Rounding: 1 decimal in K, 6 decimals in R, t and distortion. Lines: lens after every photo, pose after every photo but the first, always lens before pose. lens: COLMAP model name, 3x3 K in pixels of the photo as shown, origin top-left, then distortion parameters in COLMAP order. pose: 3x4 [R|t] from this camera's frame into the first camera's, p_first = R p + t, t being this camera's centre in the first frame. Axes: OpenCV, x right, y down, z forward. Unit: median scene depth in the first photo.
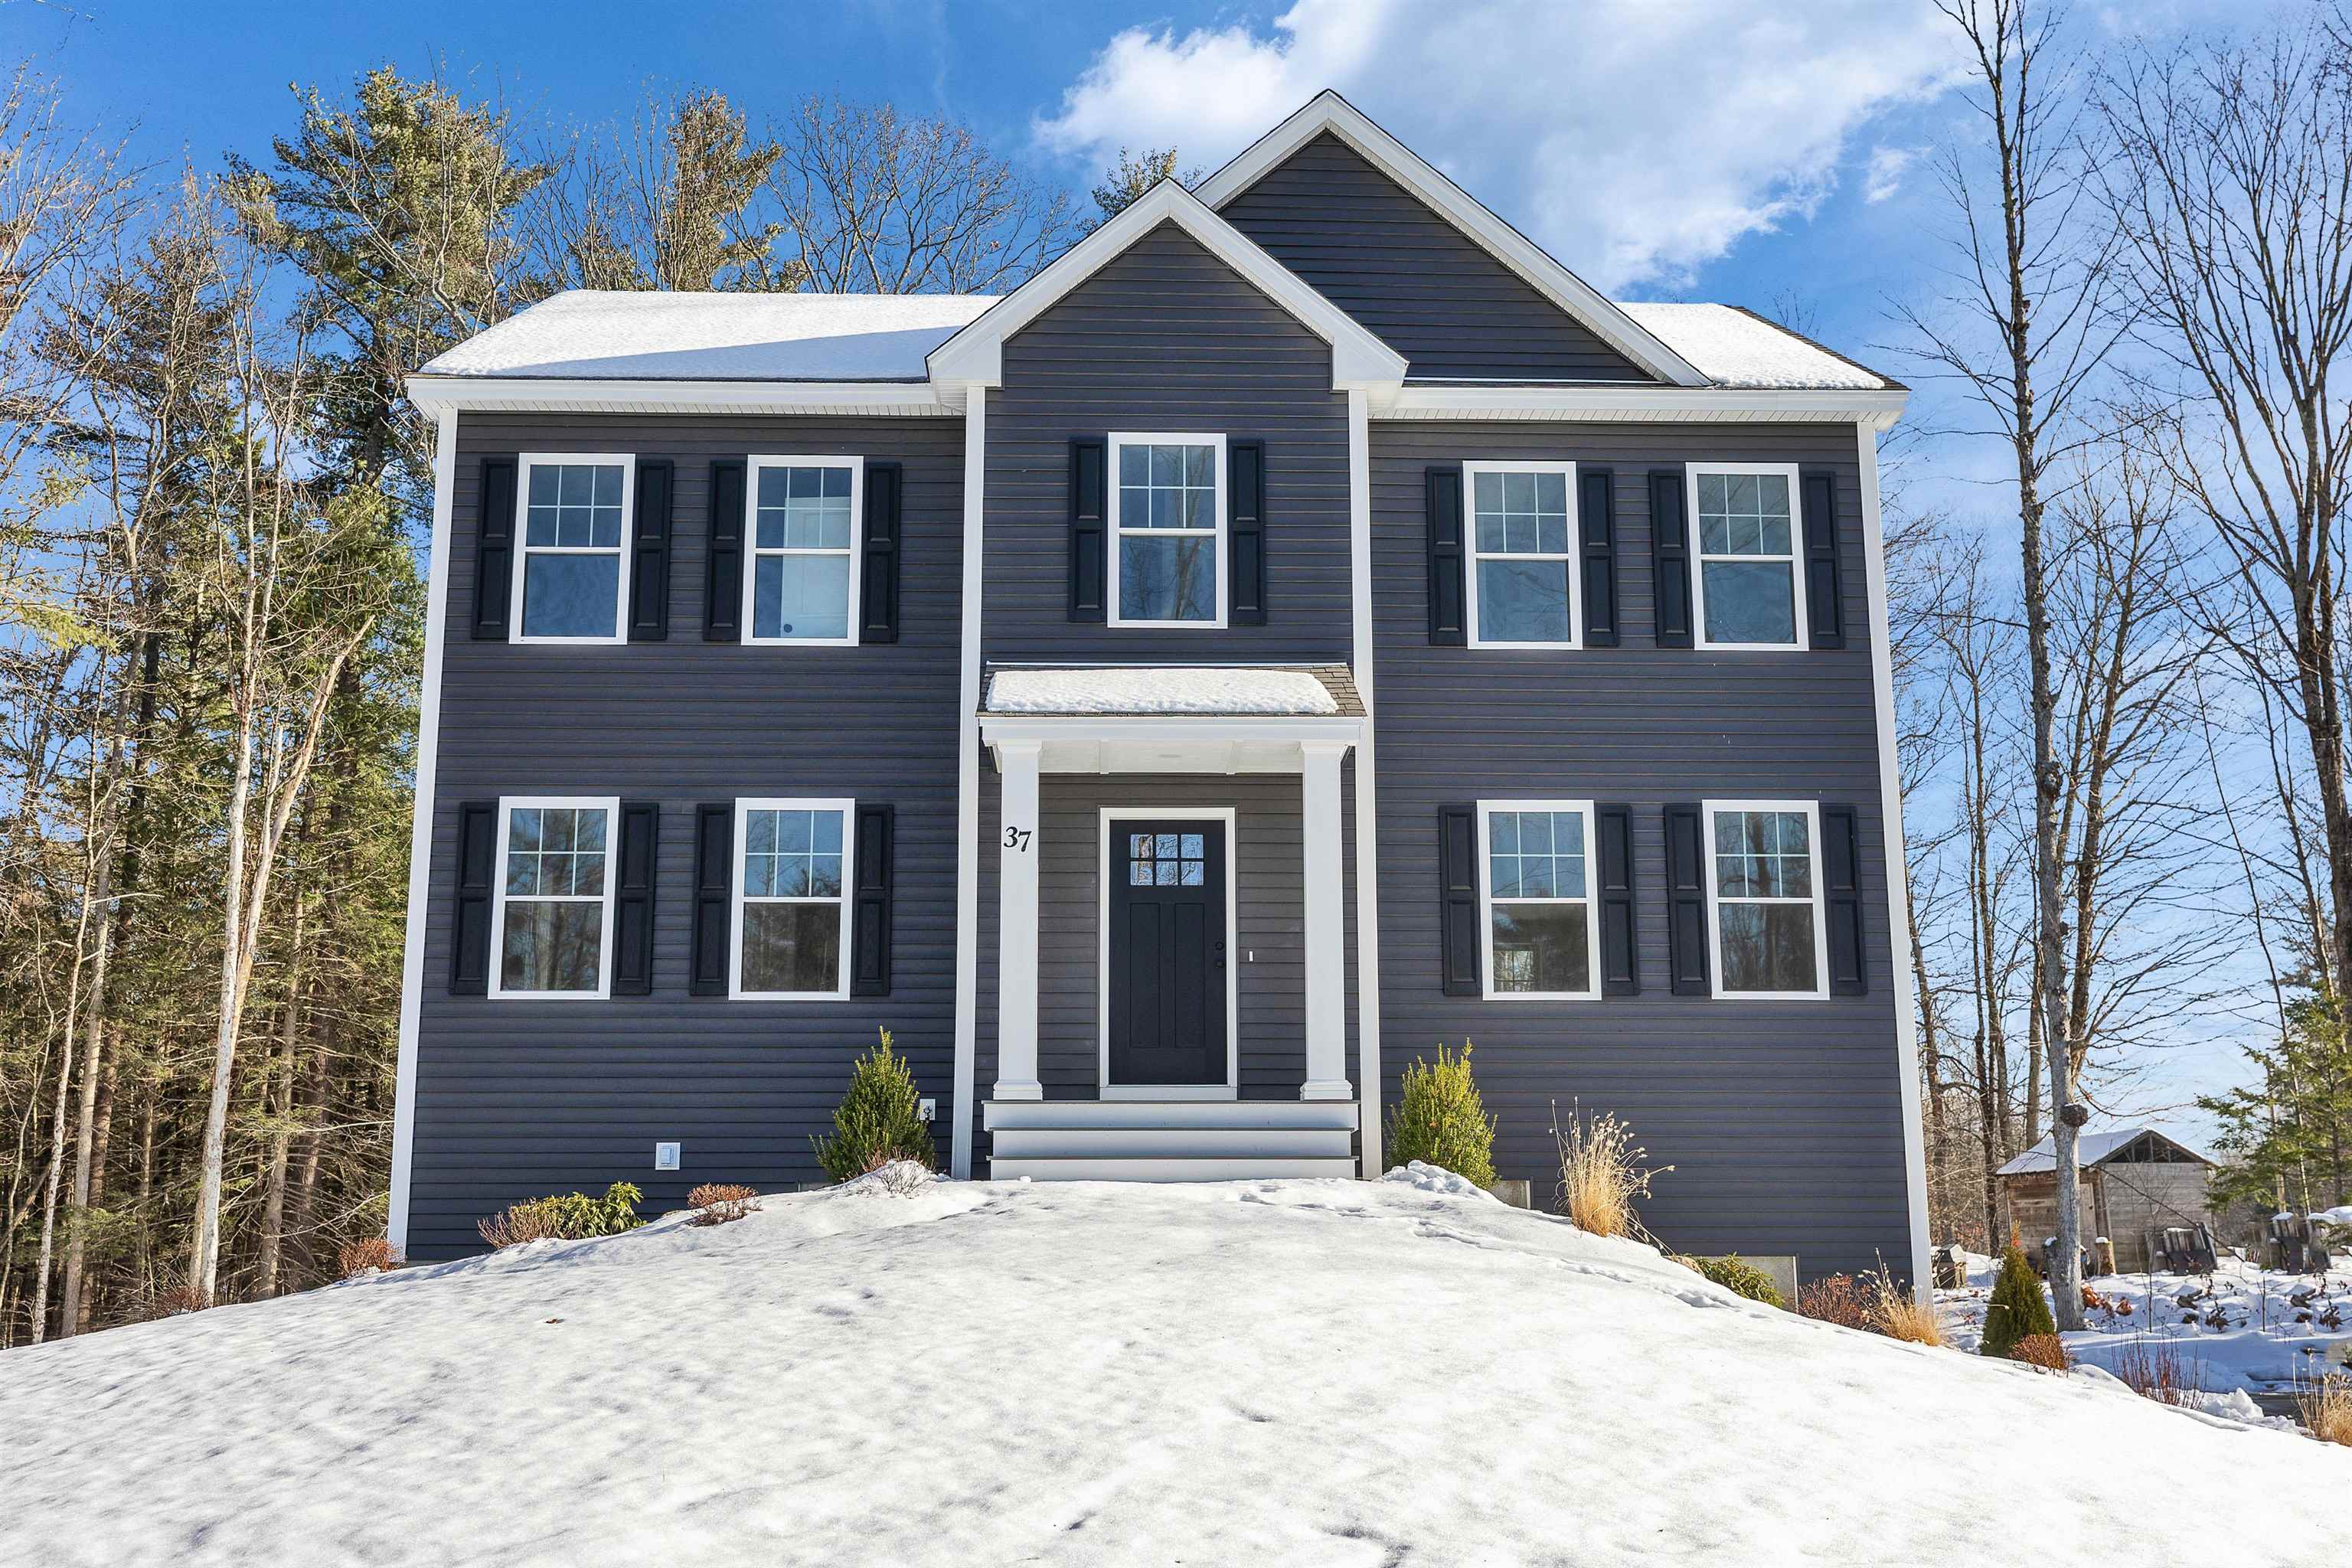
lens RADIAL K [[2324.8, 0, 1168.2], [0, 2324.8, 781.0], [0, 0, 1]] dist [-0.001313, -0.002435]
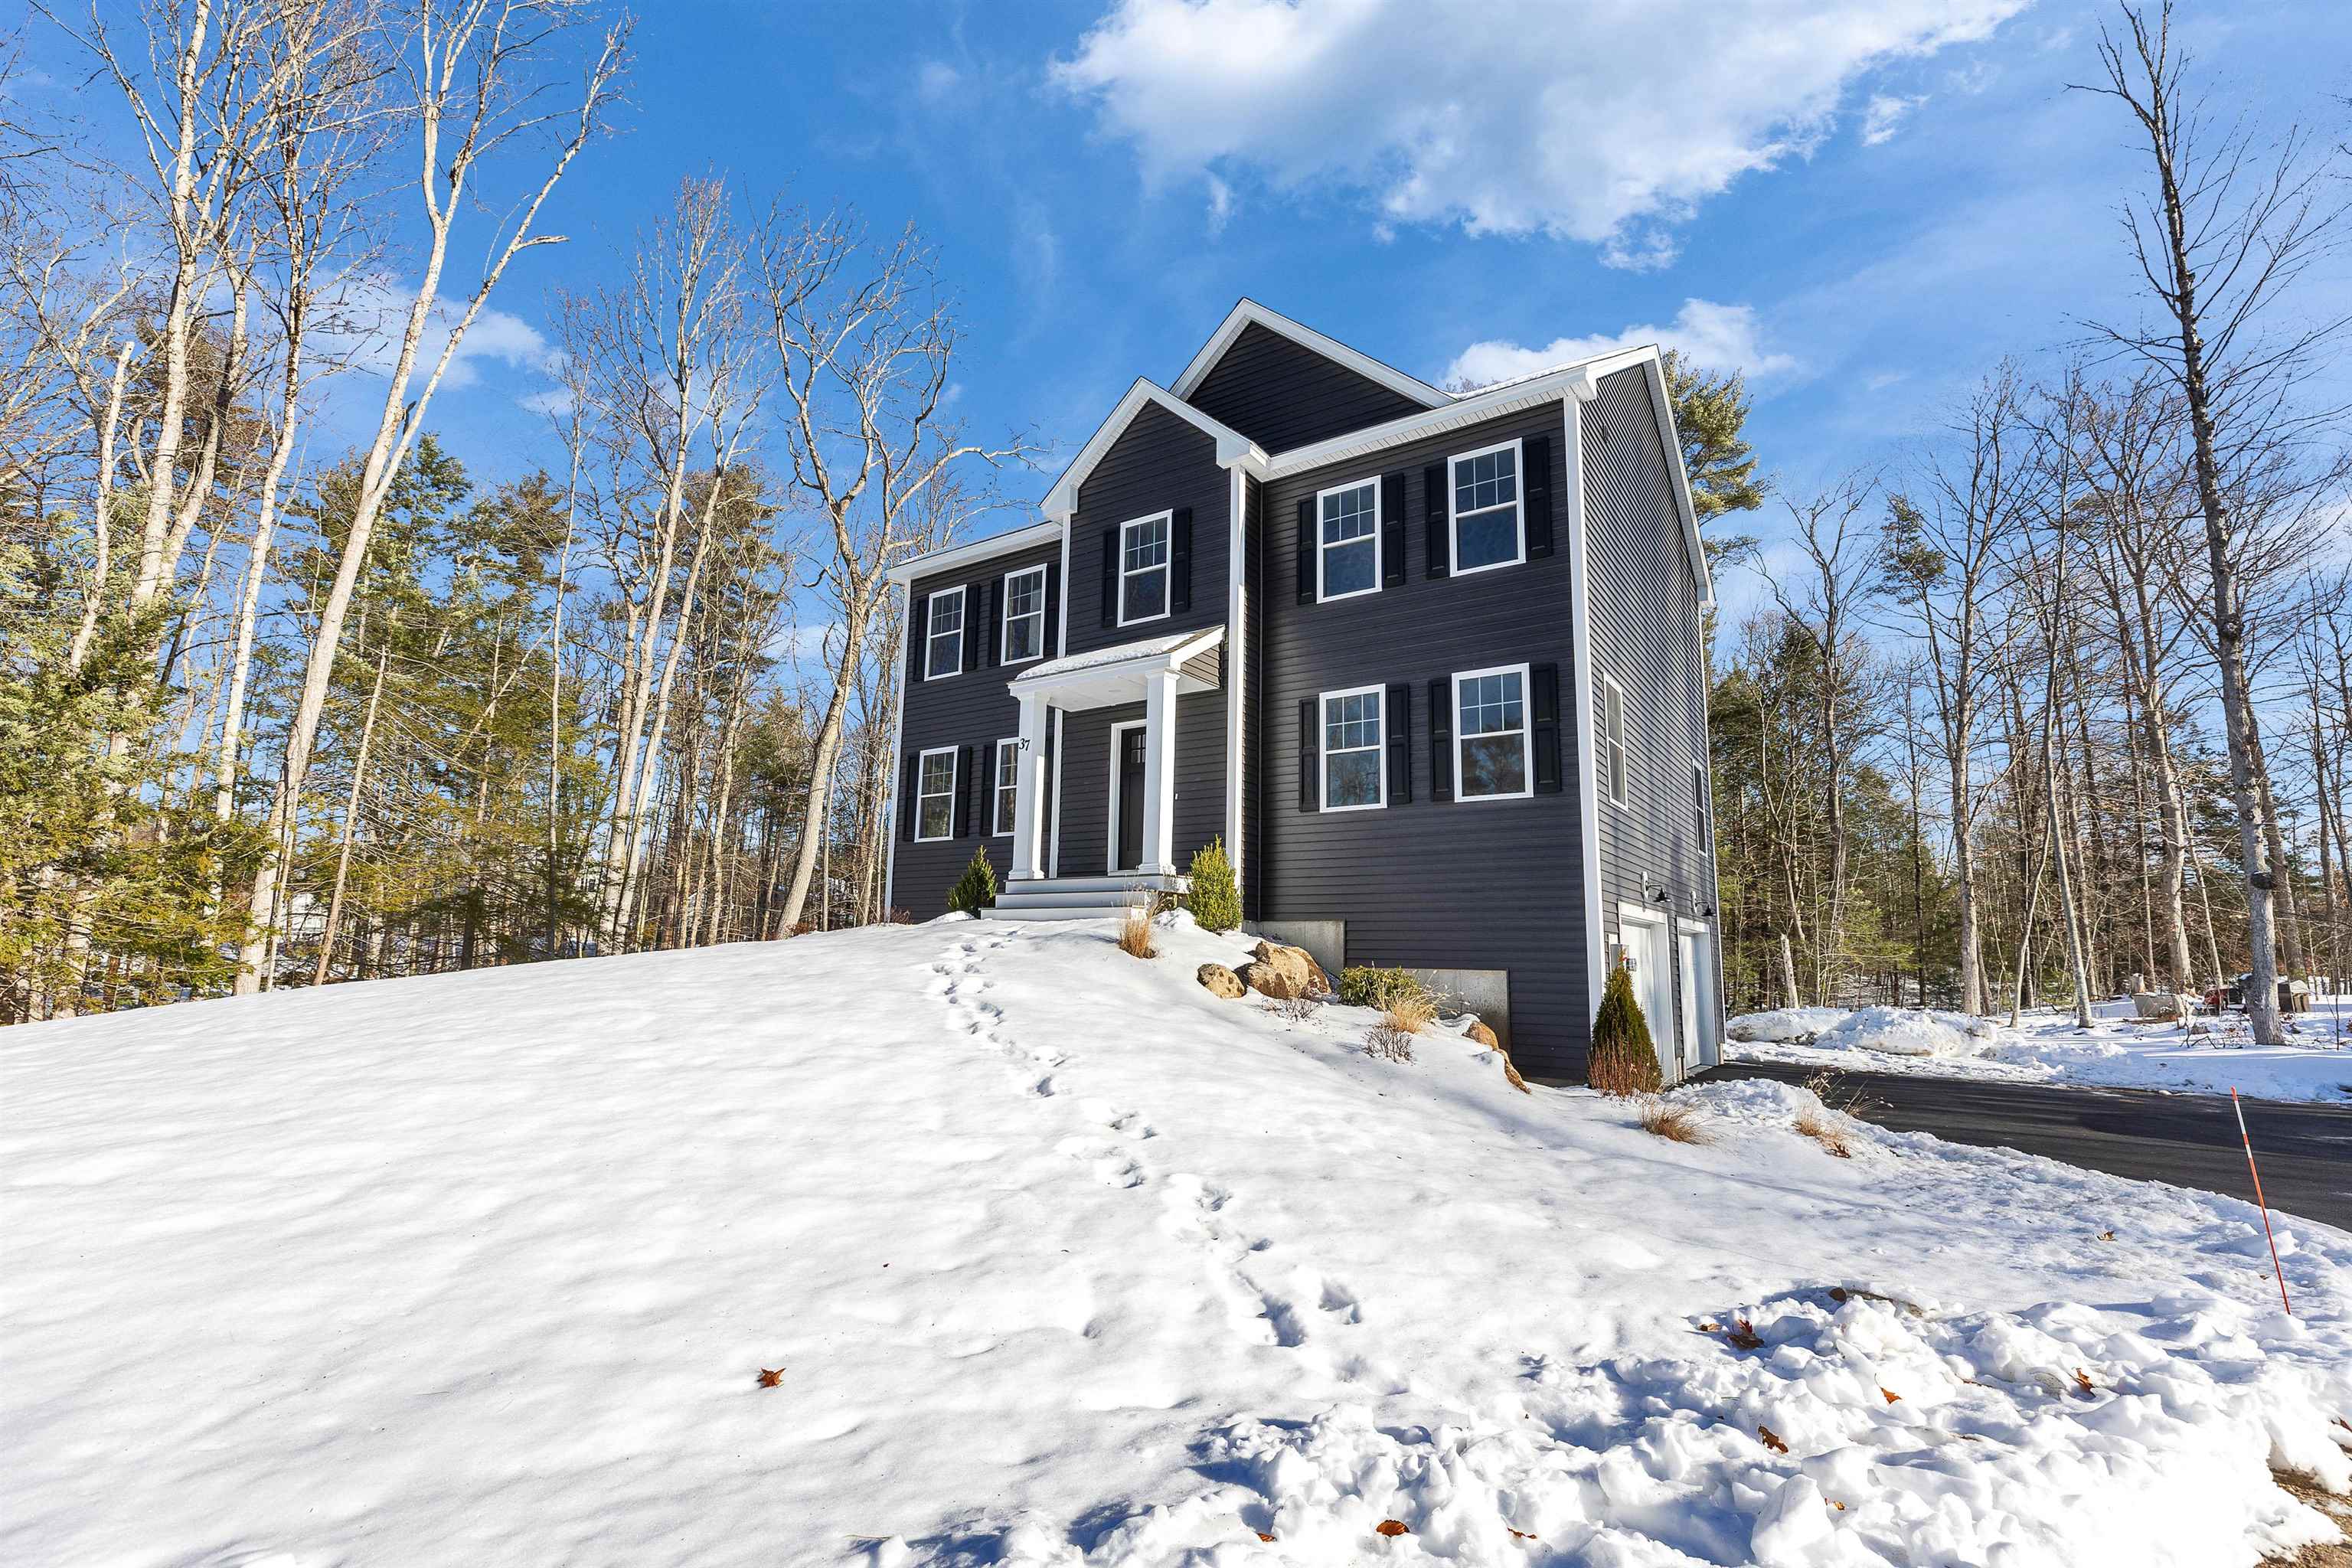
lens RADIAL K [[1059.4, 0, 1184.1], [0, 1059.4, 787.5], [0, 0, 1]] dist [0.003122, -0.000191]
pose [[0.804299, -0.080880, -0.588694, 0.493591], [0.098196, 0.995164, -0.002565, 0.067395], [0.586055, -0.055745, 0.808352, 0.328864]]
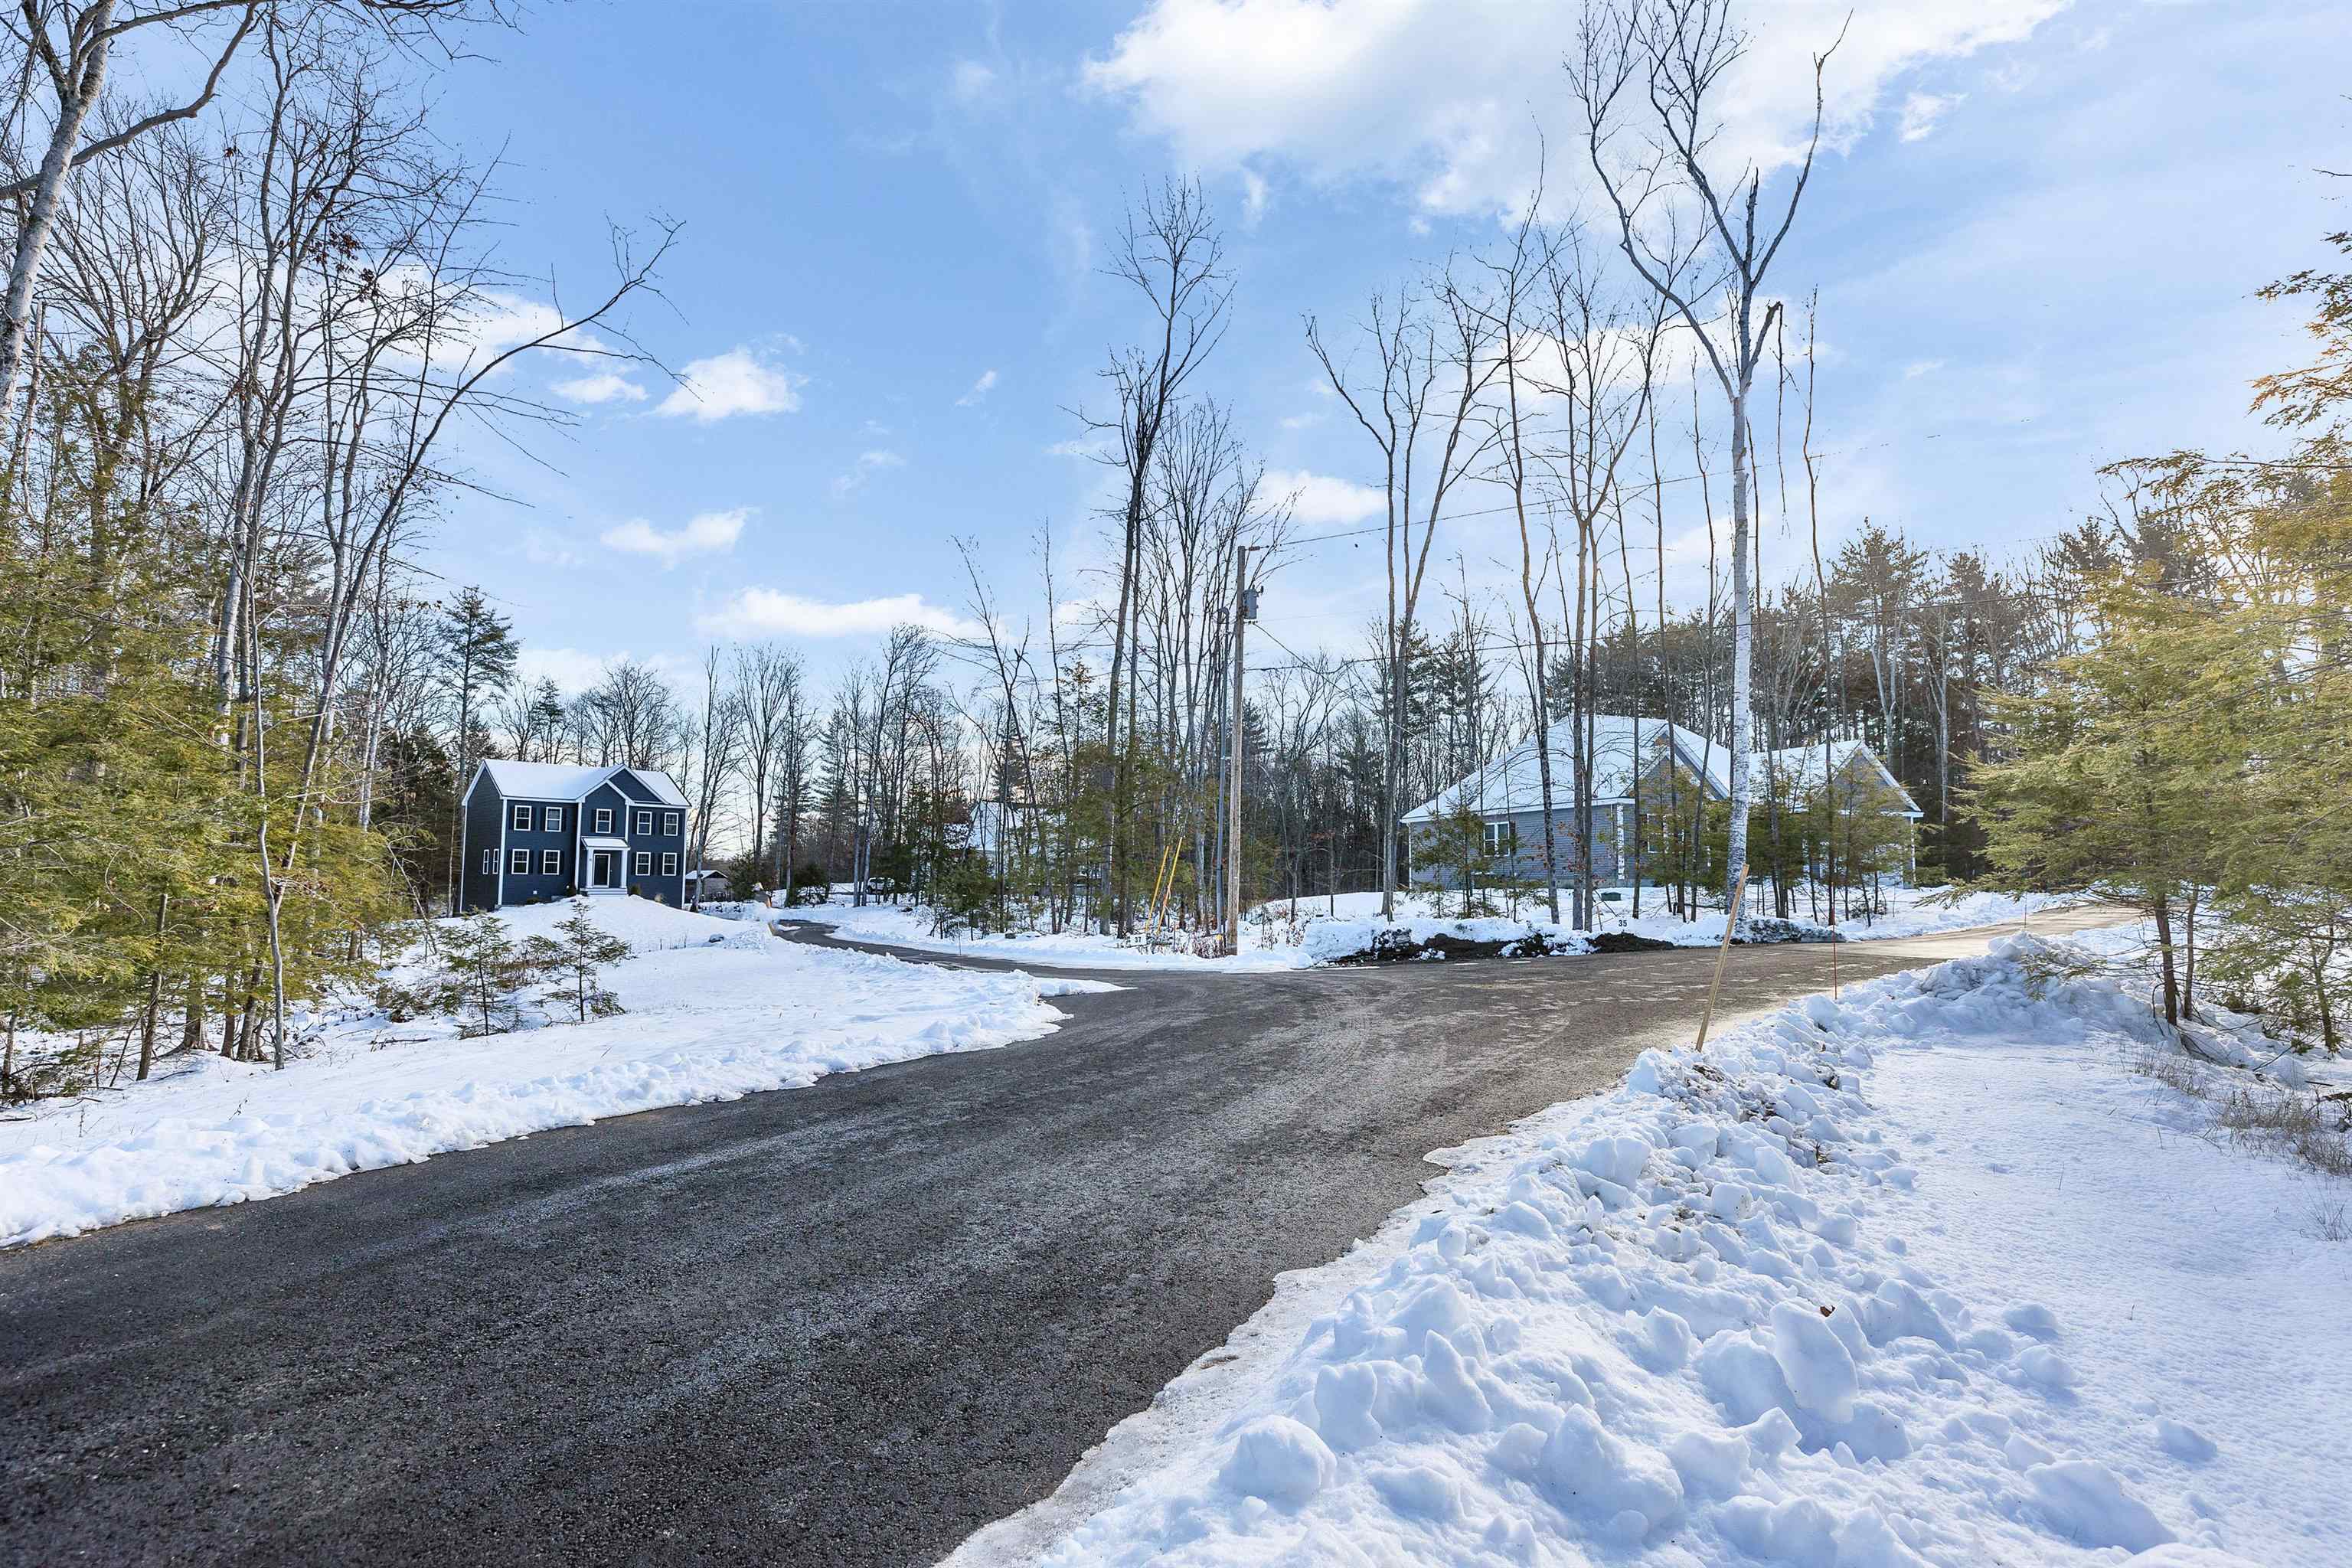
lens RADIAL K [[1186.5, 0, 1176.0], [0, 1186.5, 784.0], [0, 0, 1]] dist [0.035595, 0.000090]
pose [[0.729930, 0.067343, 0.680197, -1.459417], [-0.145473, 0.987641, 0.058327, -0.799810], [-0.667862, -0.141525, 0.730706, -3.596370]]
